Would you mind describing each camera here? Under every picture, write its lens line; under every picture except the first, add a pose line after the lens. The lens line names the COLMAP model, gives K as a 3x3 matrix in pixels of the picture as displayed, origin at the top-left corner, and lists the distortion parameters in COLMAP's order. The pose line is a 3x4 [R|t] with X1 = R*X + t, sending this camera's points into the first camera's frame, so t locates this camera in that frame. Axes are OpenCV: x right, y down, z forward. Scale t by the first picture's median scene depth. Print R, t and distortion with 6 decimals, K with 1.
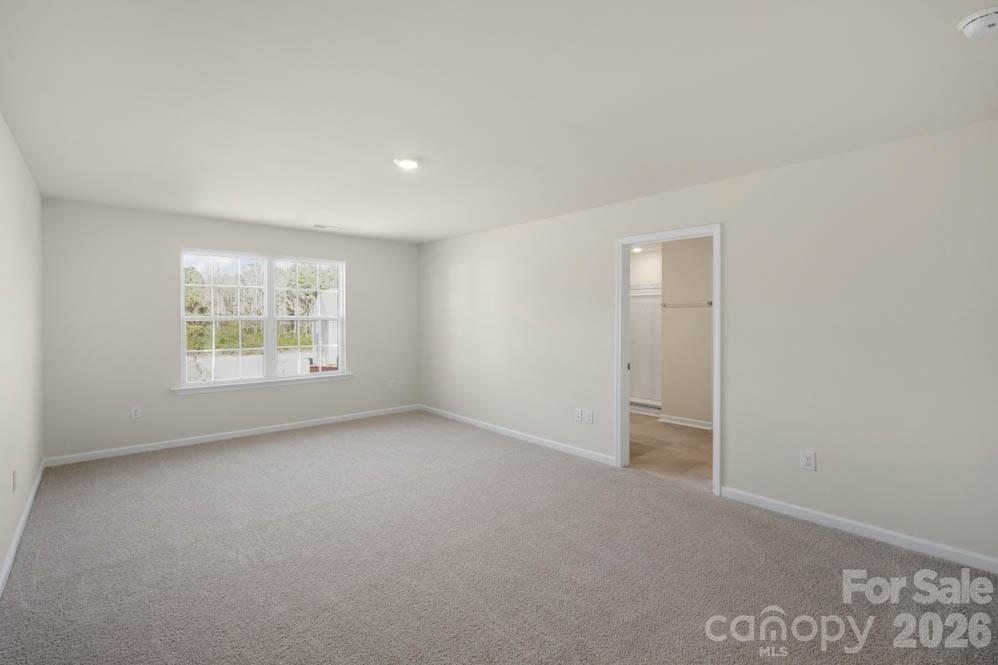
lens RADIAL K [[458.0, 0, 481.7], [0, 458.0, 328.4], [0, 0, 1]] dist [0.002324, -0.000195]
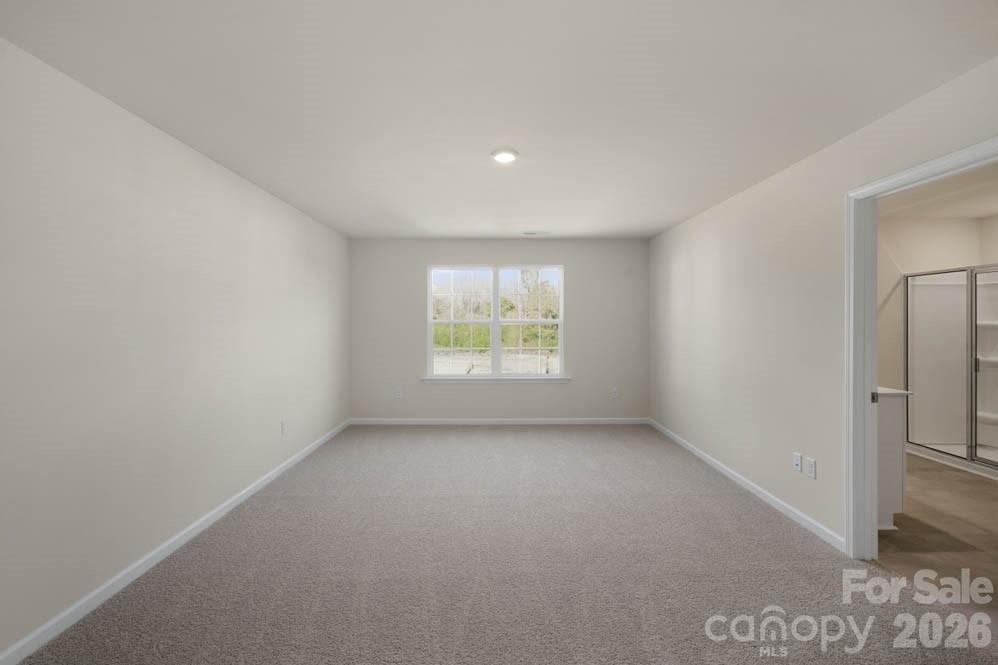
lens RADIAL K [[458.0, 0, 500.3], [0, 458.0, 327.3], [0, 0, 1]] dist [0.002324, -0.000195]
pose [[0.753911, 0.003564, -0.656966, 0.285733], [-0.012859, 0.999874, -0.009332, 0.001752], [0.656850, 0.015484, 0.753862, 0.172973]]
